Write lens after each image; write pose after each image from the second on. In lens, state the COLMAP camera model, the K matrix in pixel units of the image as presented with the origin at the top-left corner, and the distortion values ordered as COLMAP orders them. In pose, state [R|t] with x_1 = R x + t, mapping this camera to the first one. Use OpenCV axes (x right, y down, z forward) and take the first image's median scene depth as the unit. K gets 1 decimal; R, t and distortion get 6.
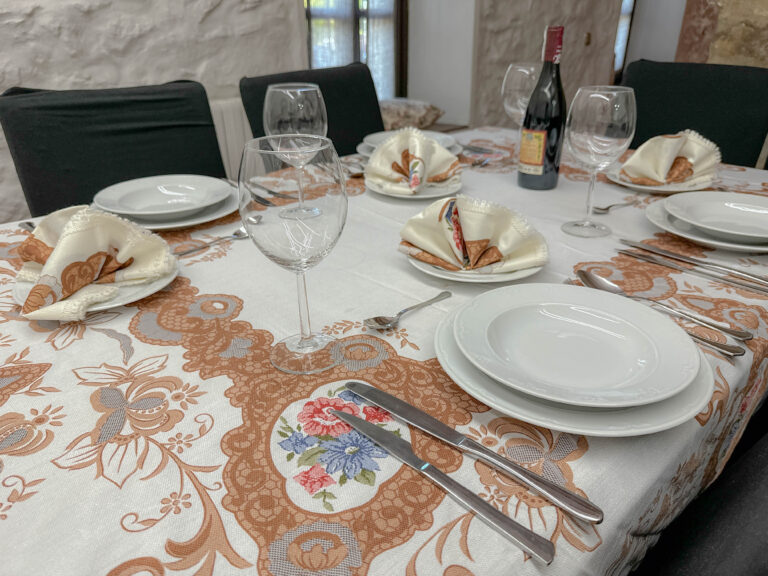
lens RADIAL K [[553.4, 0, 384.0], [0, 553.4, 288.0], [0, 0, 1]] dist [-0.003524, -0.003464]
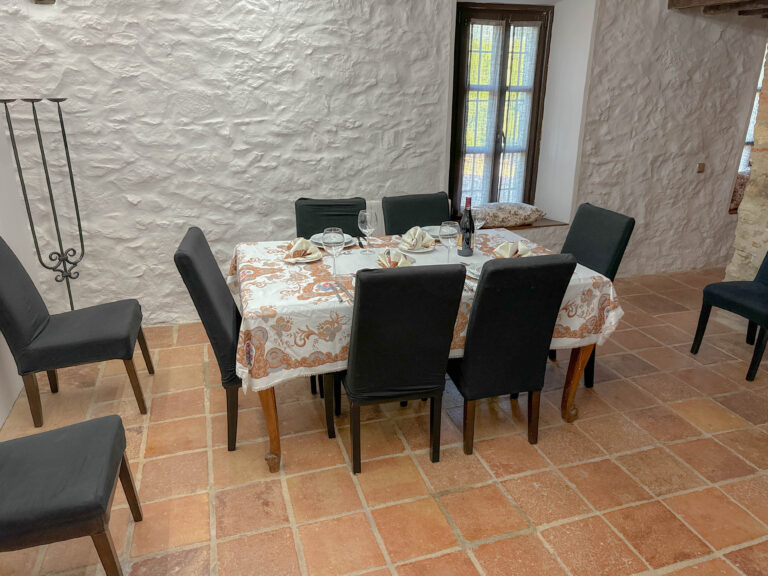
lens RADIAL K [[553.4, 0, 384.0], [0, 553.4, 288.0], [0, 0, 1]] dist [-0.003524, -0.003464]
pose [[0.884805, 0.166368, -0.435249, 0.692959], [-0.214421, 0.974686, -0.063329, 0.129351], [0.413695, 0.149361, 0.898080, -0.895575]]
